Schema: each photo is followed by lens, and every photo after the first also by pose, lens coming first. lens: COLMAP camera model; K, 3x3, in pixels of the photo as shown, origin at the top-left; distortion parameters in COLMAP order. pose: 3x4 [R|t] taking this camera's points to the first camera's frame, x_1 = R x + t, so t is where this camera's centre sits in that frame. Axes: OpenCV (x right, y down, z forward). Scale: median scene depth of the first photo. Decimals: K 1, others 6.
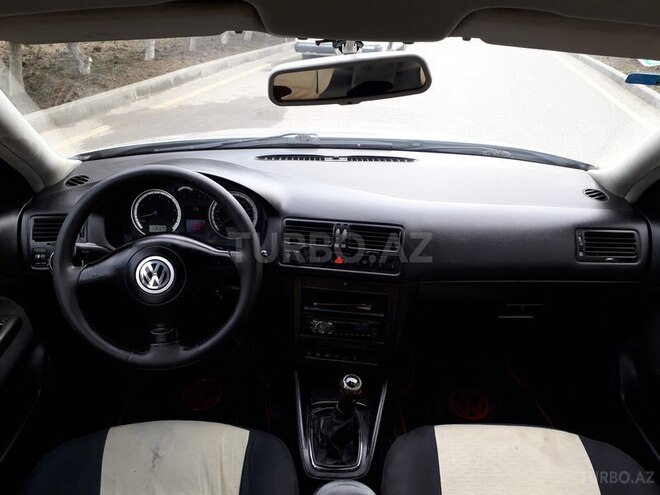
lens RADIAL K [[512.3, 0, 330.0], [0, 512.3, 247.5], [0, 0, 1]] dist [0.012095, -0.007678]
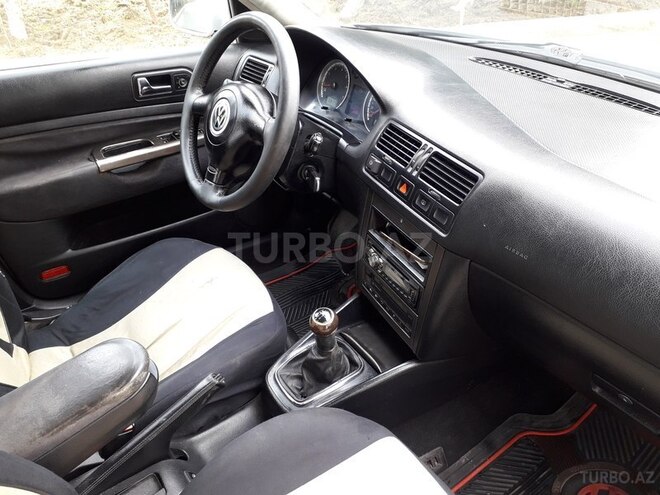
lens RADIAL K [[512.3, 0, 330.0], [0, 512.3, 247.5], [0, 0, 1]] dist [0.012095, -0.007678]
pose [[0.578601, 0.454684, -0.677114, 0.515931], [-0.362177, 0.887085, 0.286196, -0.076404], [0.730787, 0.079642, 0.677944, 0.392908]]
